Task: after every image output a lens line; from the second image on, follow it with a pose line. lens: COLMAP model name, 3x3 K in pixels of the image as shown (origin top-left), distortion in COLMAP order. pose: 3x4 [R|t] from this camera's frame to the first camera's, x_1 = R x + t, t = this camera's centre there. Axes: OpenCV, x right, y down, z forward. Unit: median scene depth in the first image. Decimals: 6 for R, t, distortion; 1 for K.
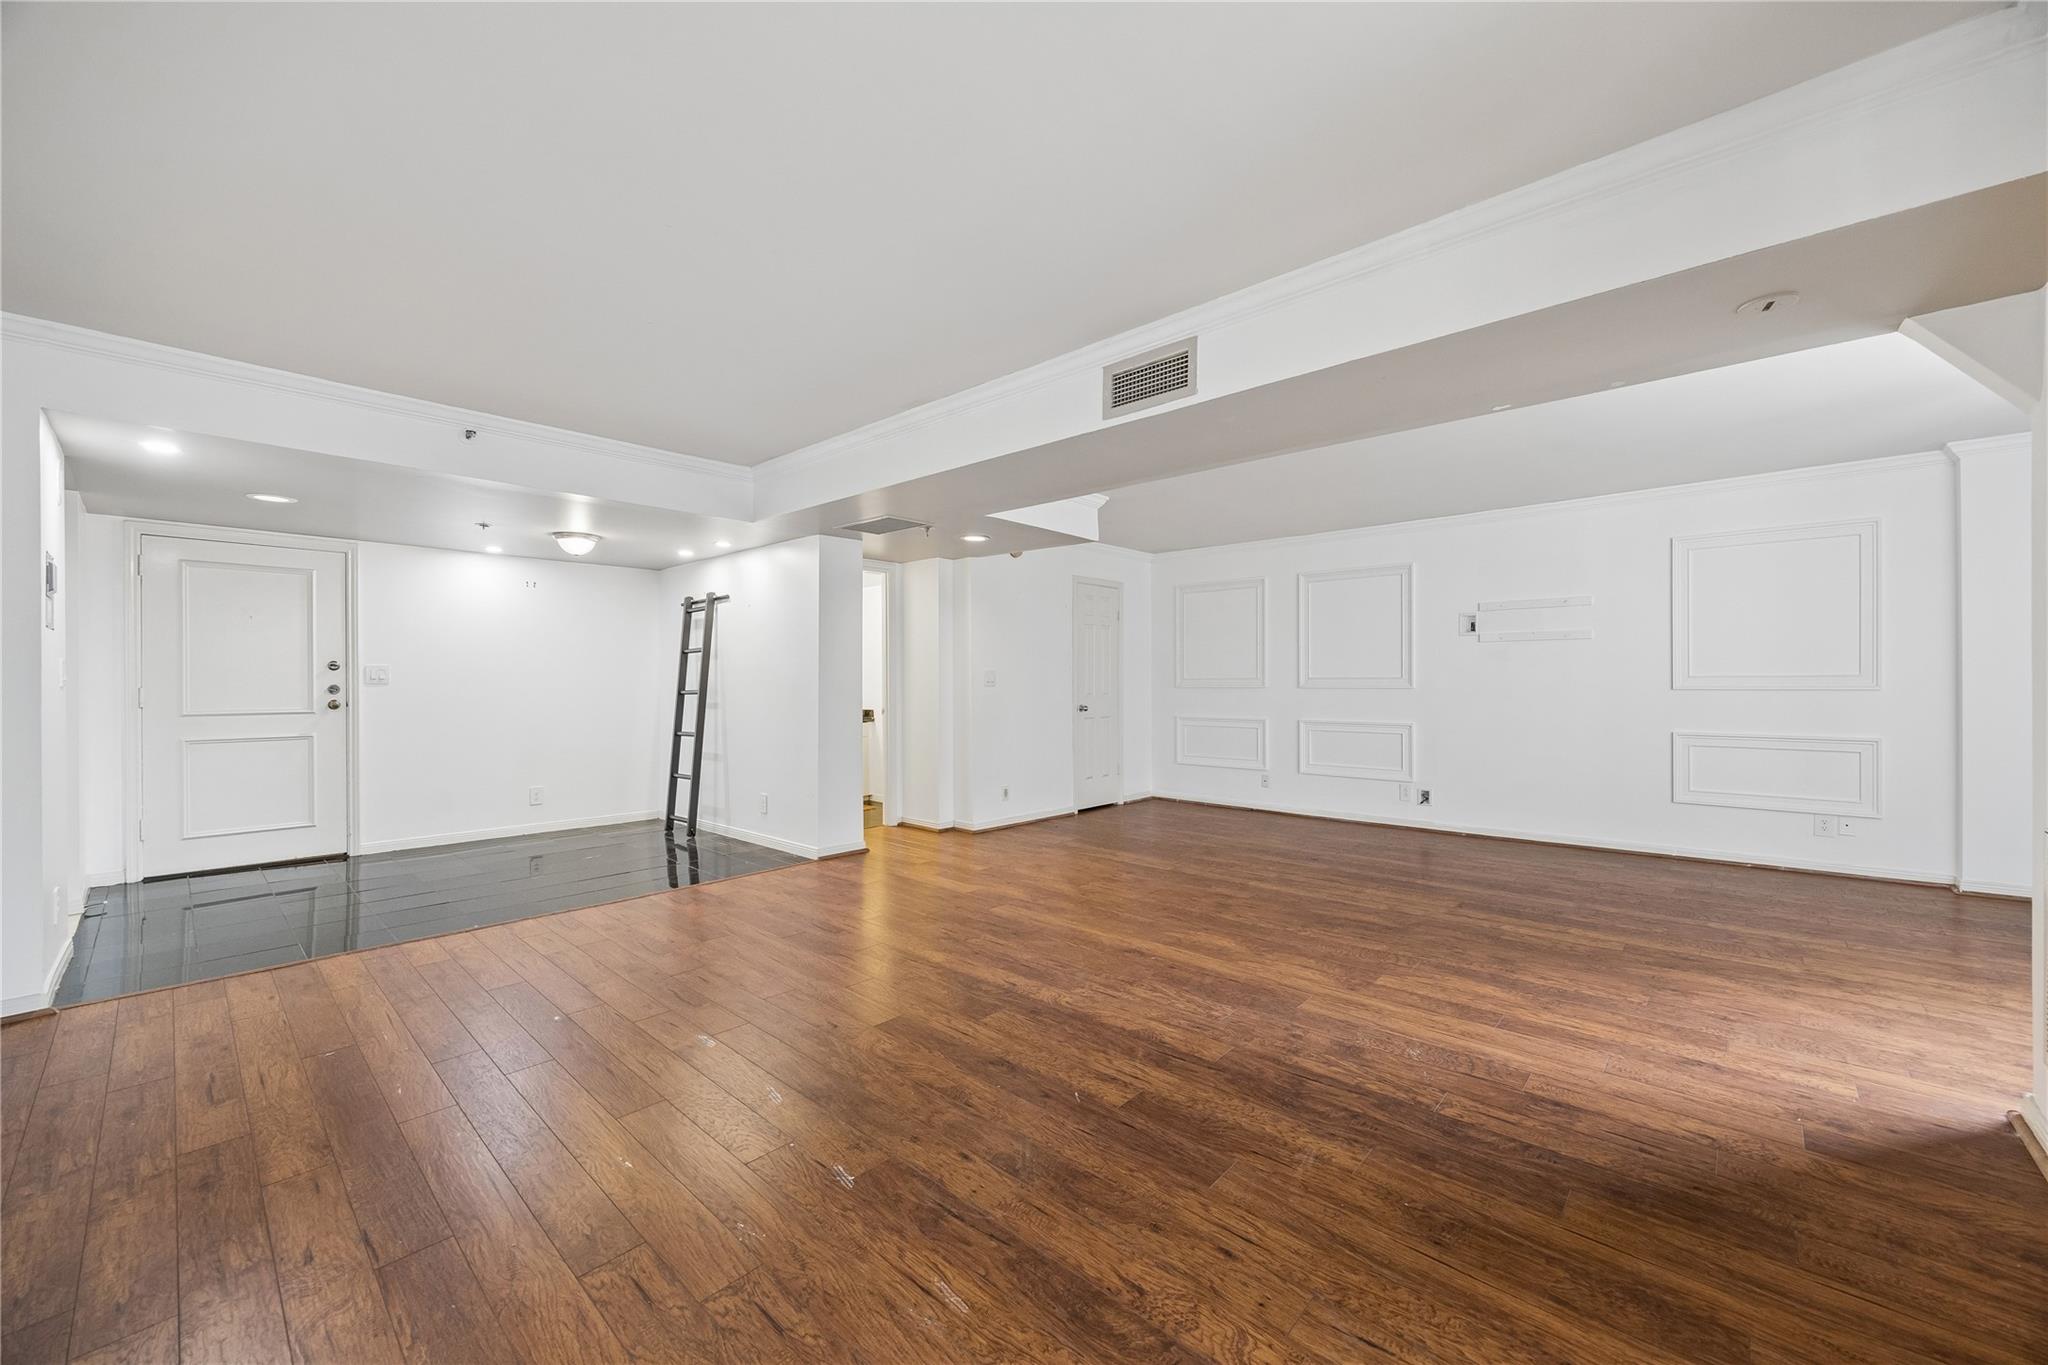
lens RADIAL K [[788.2, 0, 1027.1], [0, 788.2, 691.6], [0, 0, 1]] dist [-0.000830, 0.000146]
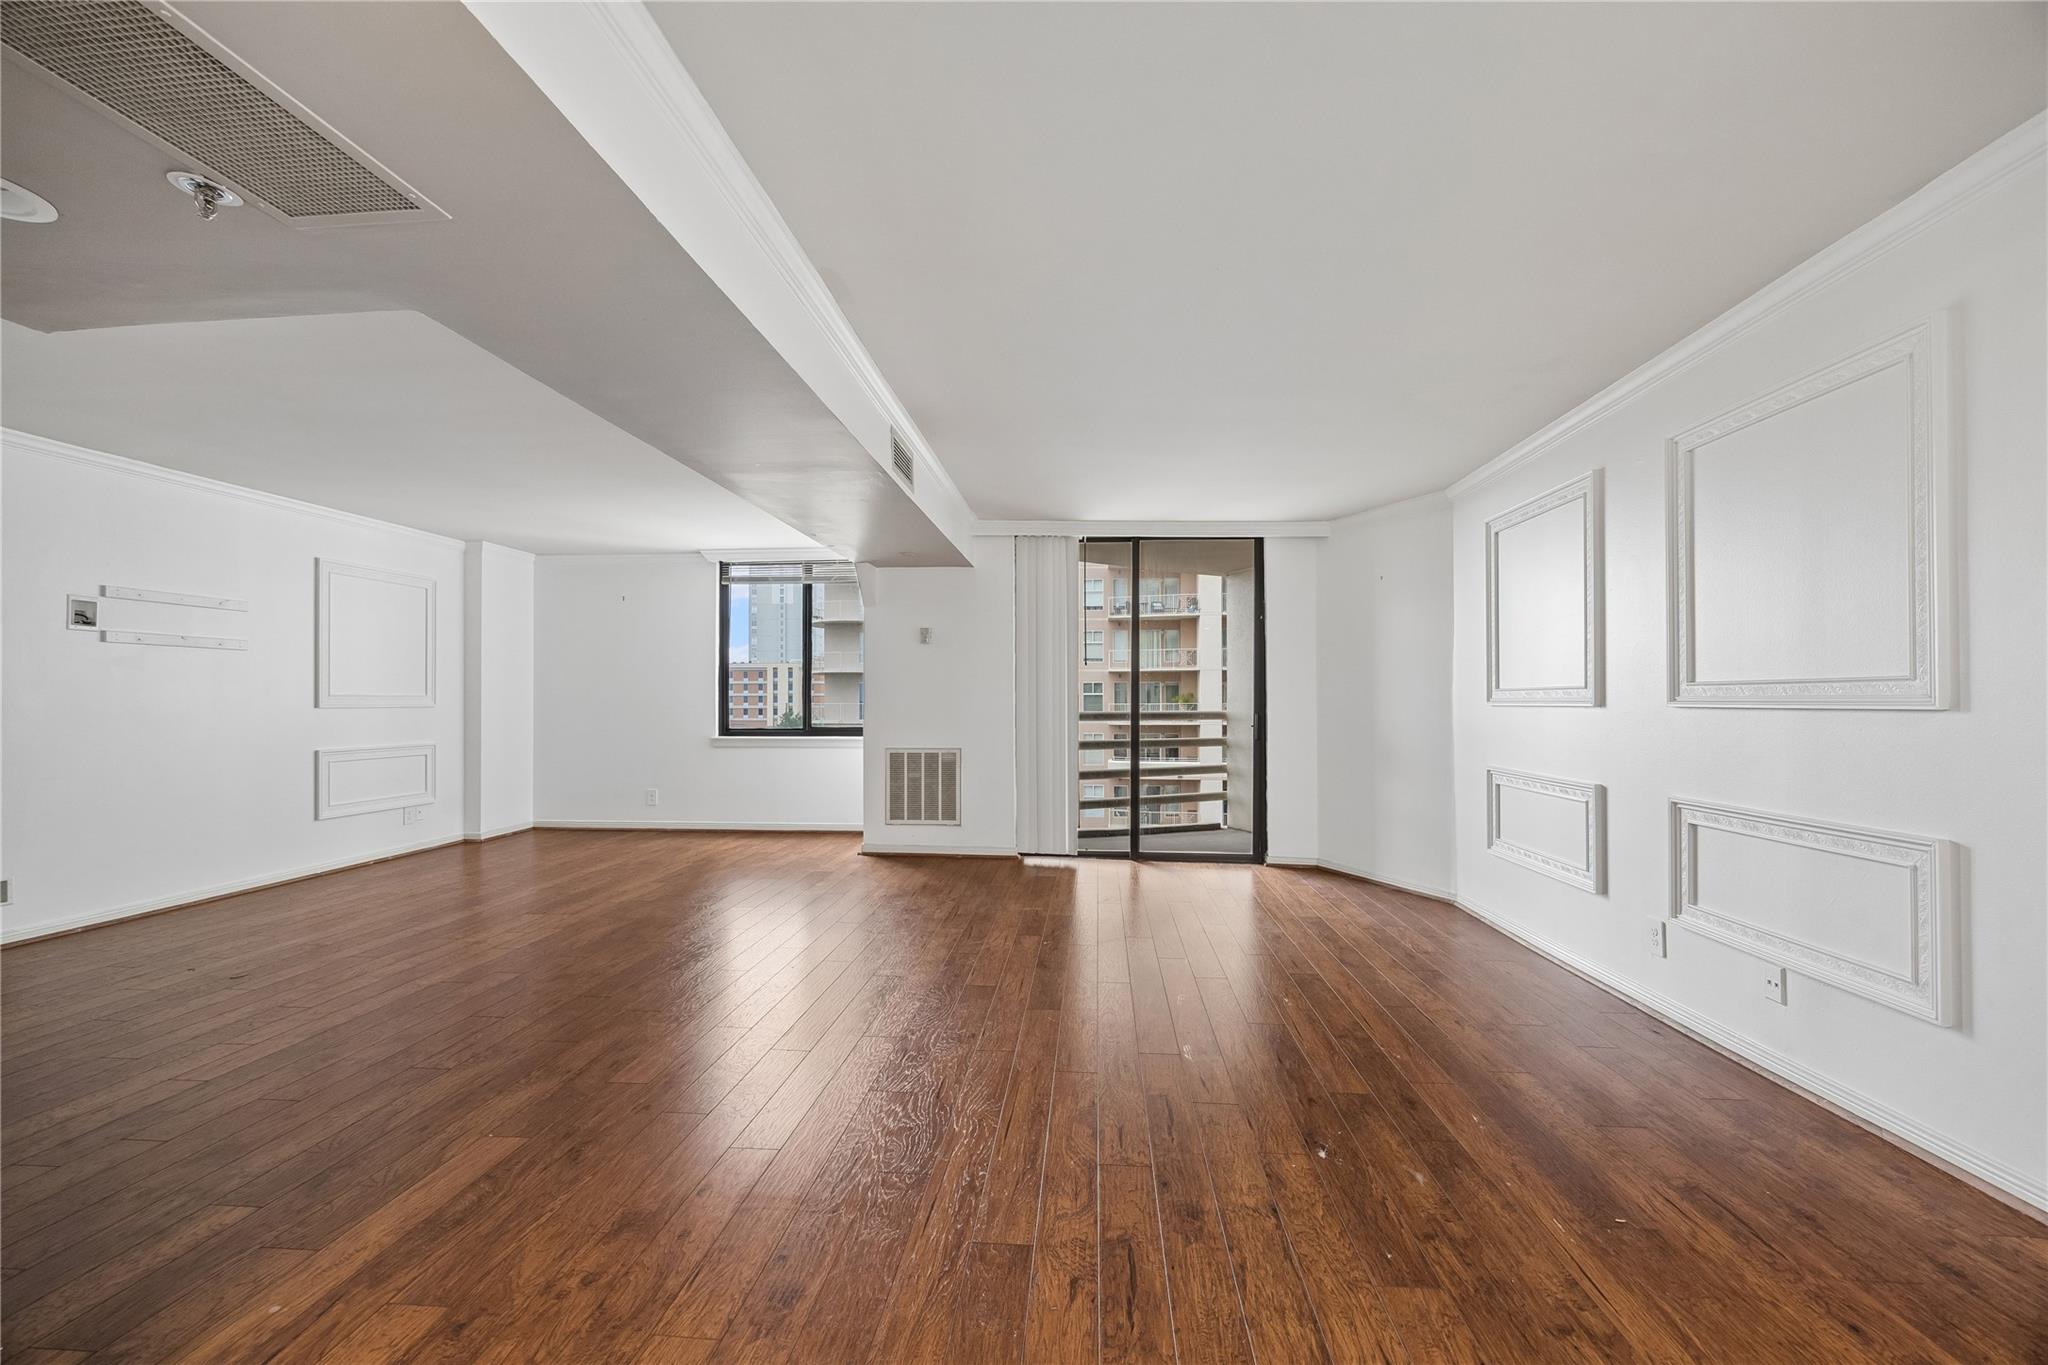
lens RADIAL K [[786.8, 0, 1035.5], [0, 786.8, 697.3], [0, 0, 1]] dist [-0.002206, -0.000313]
pose [[-0.613116, 0.007764, 0.789955, -0.846840], [0.011667, 0.999932, -0.000773, -0.007248], [-0.789907, 0.008742, -0.613165, 1.384332]]
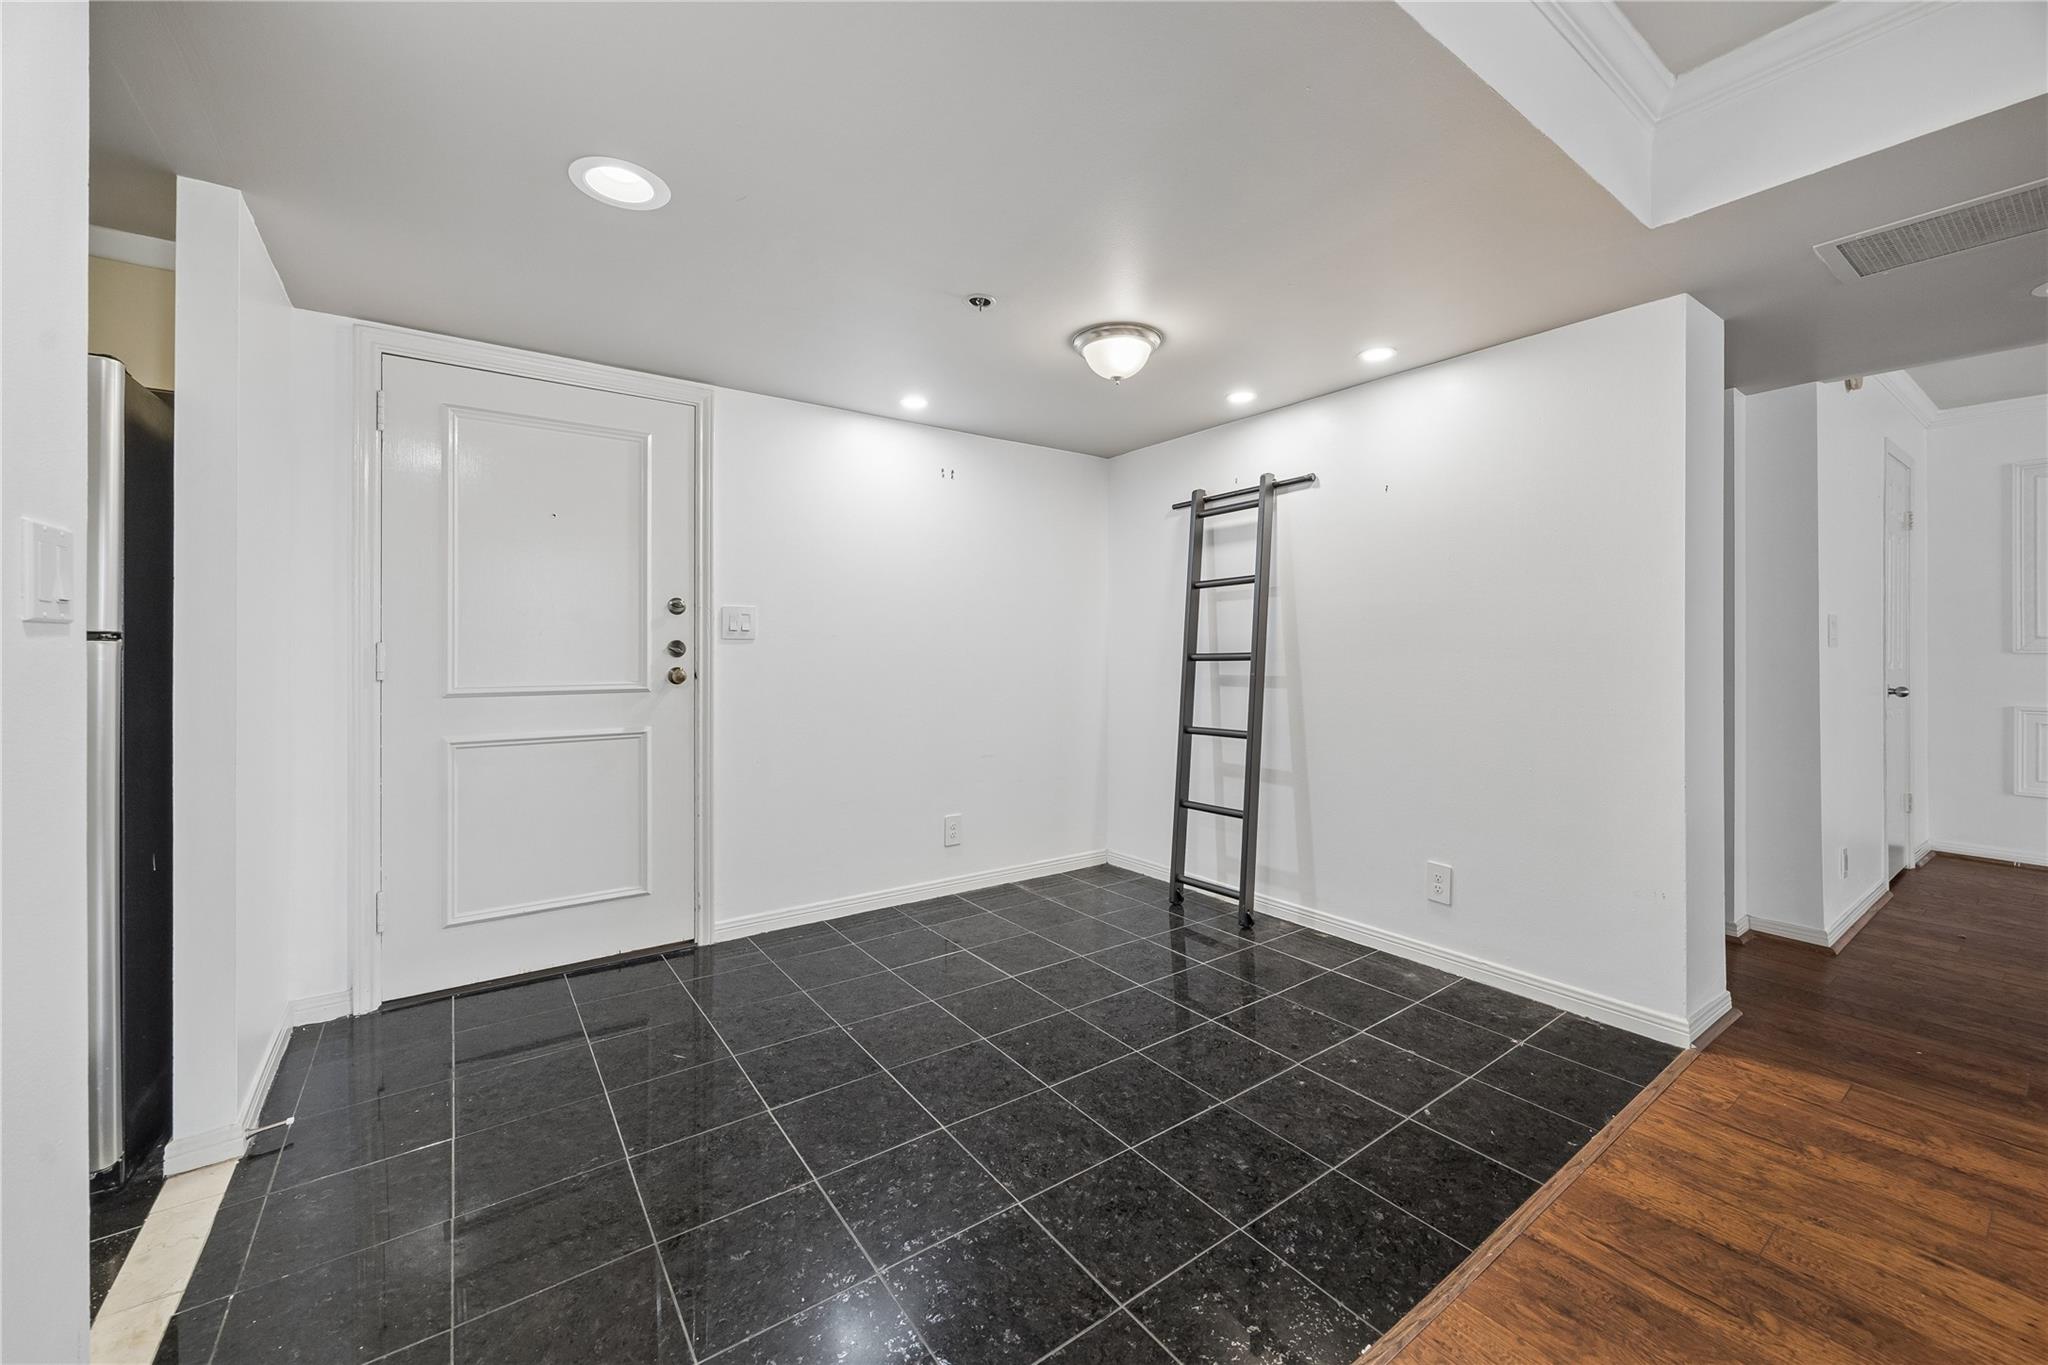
lens RADIAL K [[788.0, 0, 1029.7], [0, 788.0, 656.2], [0, 0, 1]] dist [-0.001143, -0.000184]
pose [[0.979074, 0.004134, -0.203463, -0.821047], [-0.005107, 0.999978, -0.004260, 0.006026], [0.203441, 0.005210, 0.979073, 0.792462]]
